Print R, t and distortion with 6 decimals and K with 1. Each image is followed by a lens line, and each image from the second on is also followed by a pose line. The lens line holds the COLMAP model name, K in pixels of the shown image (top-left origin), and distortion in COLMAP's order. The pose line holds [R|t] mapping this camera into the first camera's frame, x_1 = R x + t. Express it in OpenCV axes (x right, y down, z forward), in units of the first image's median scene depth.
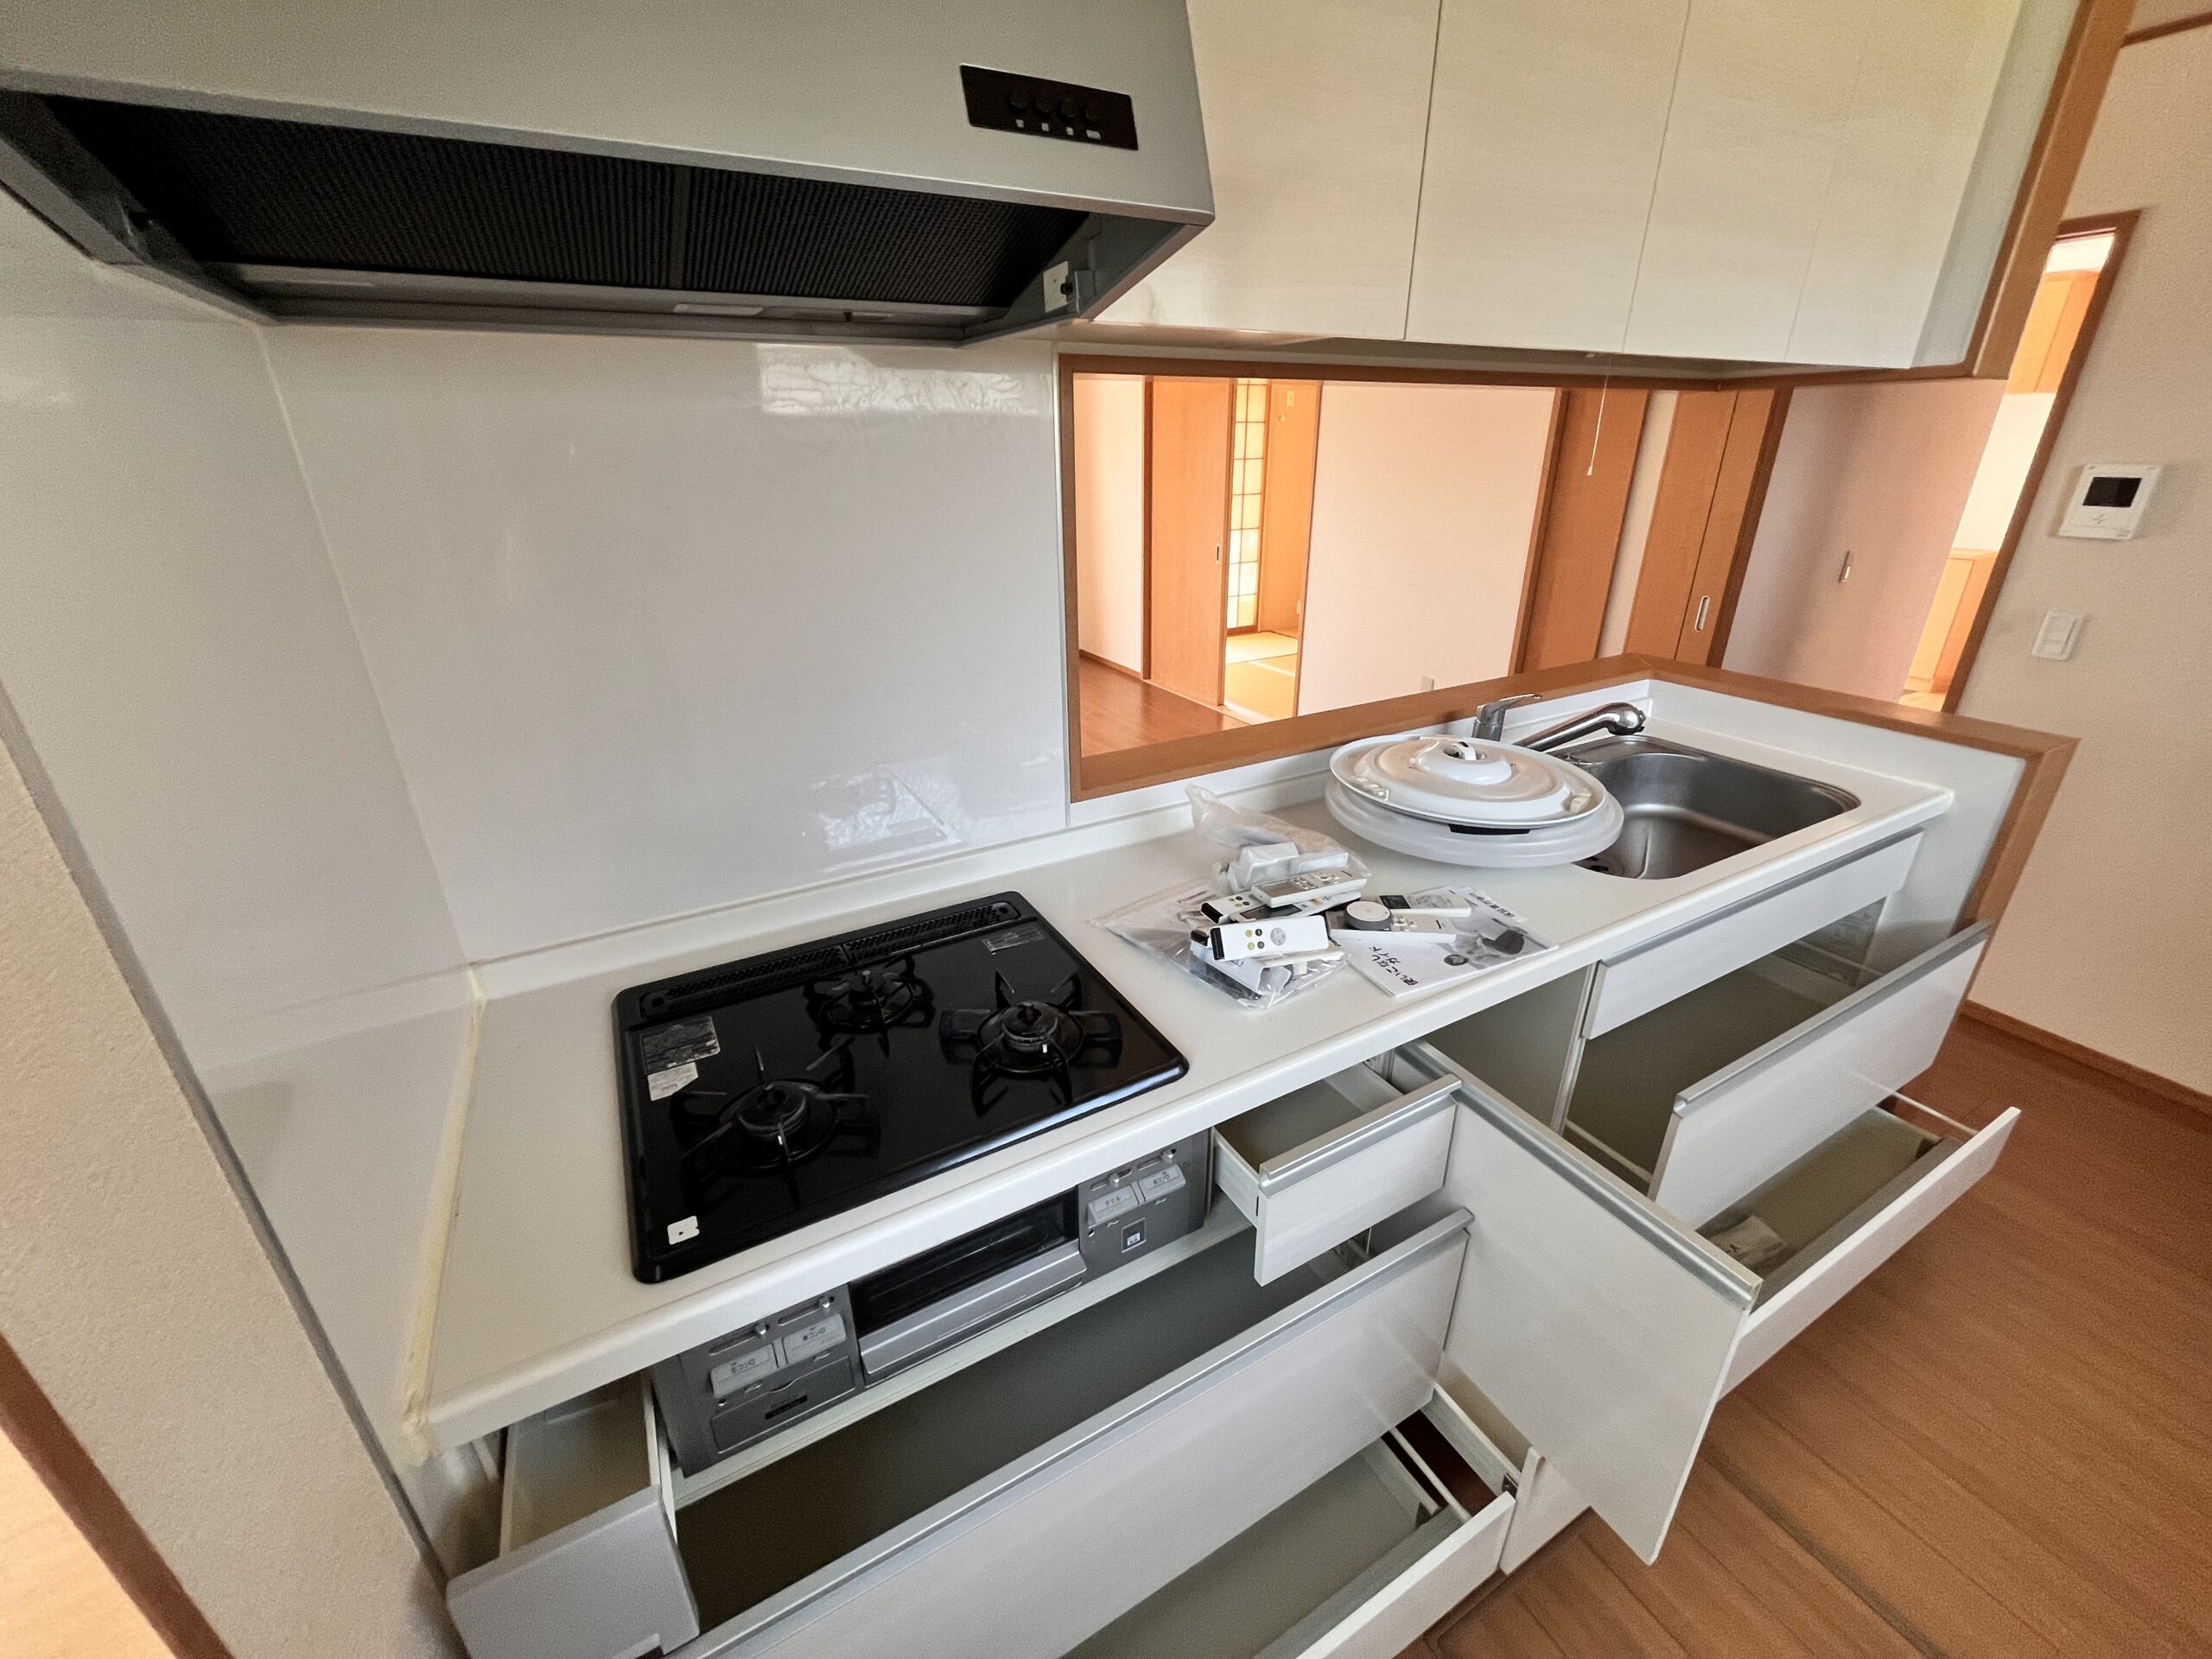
lens RADIAL K [[894.6, 0, 1108.2], [0, 894.6, 822.5], [0, 0, 1]] dist [-0.003395, -0.000503]
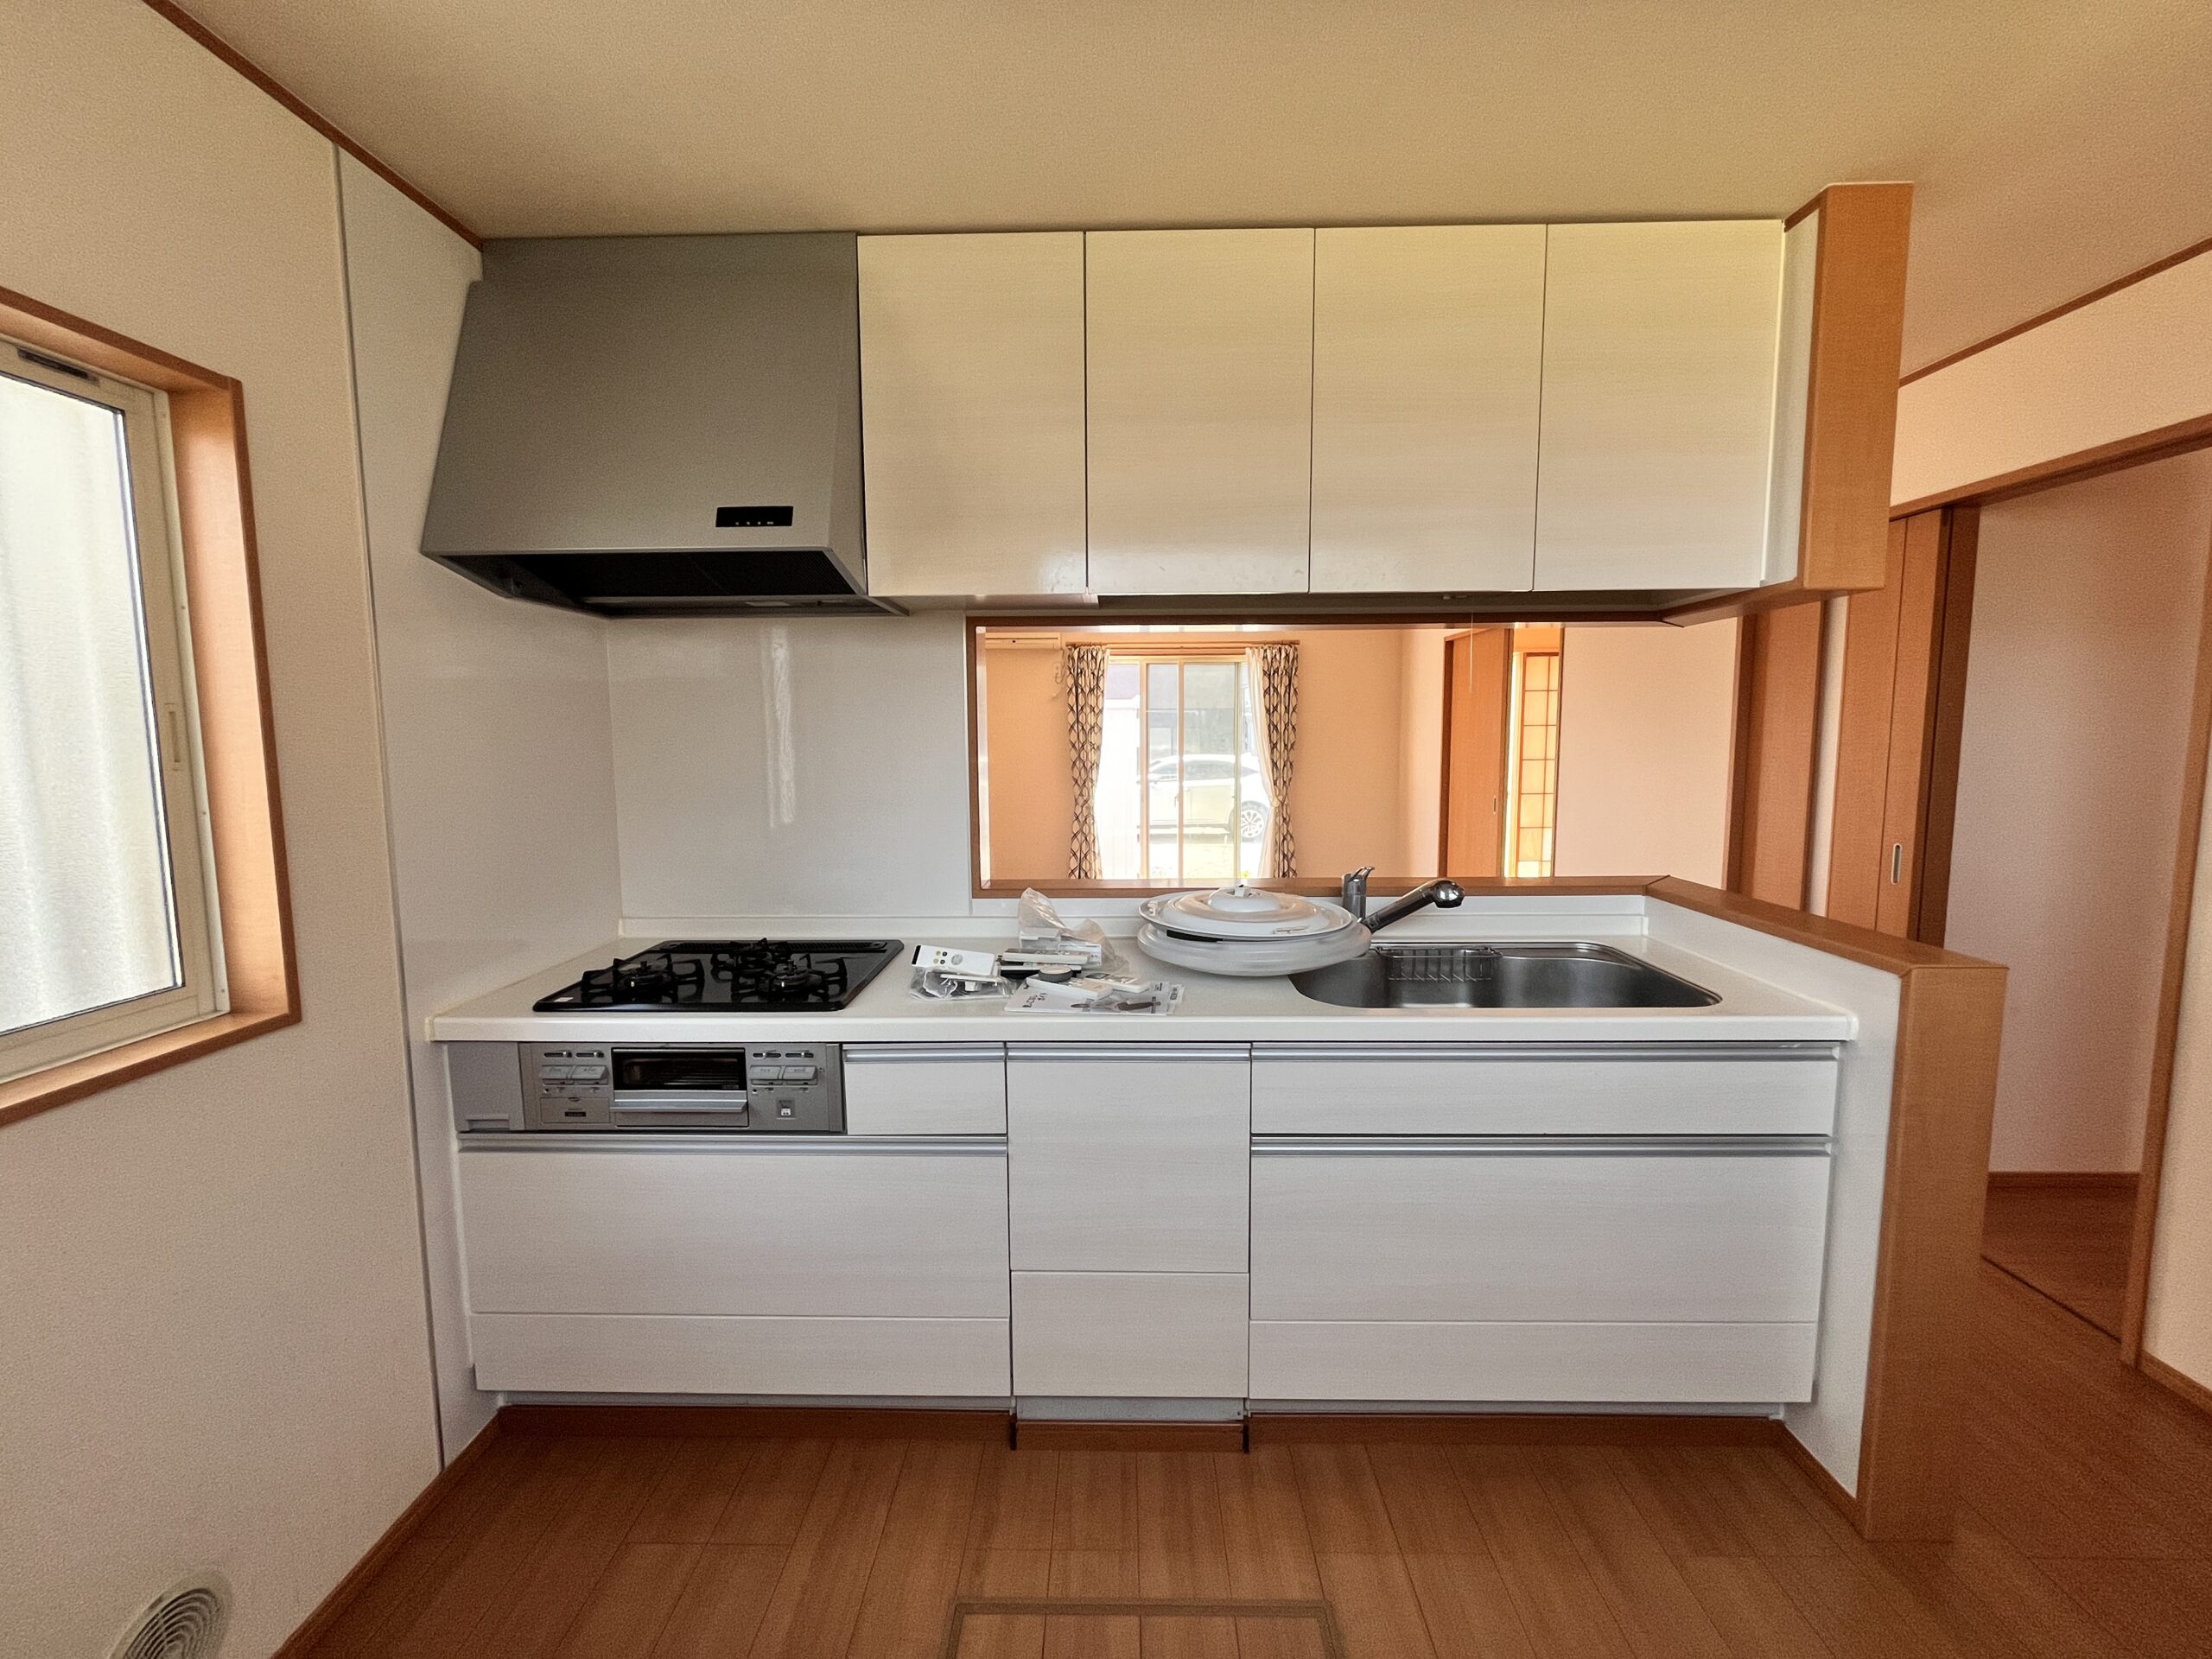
lens RADIAL K [[894.6, 0, 1100.8], [0, 894.6, 820.2], [0, 0, 1]] dist [-0.003395, -0.000503]
pose [[0.863893, 0.055381, -0.500621, 1.267771], [-0.201139, 0.949175, -0.242093, 0.247456], [0.461770, 0.309837, 0.831126, -0.214242]]
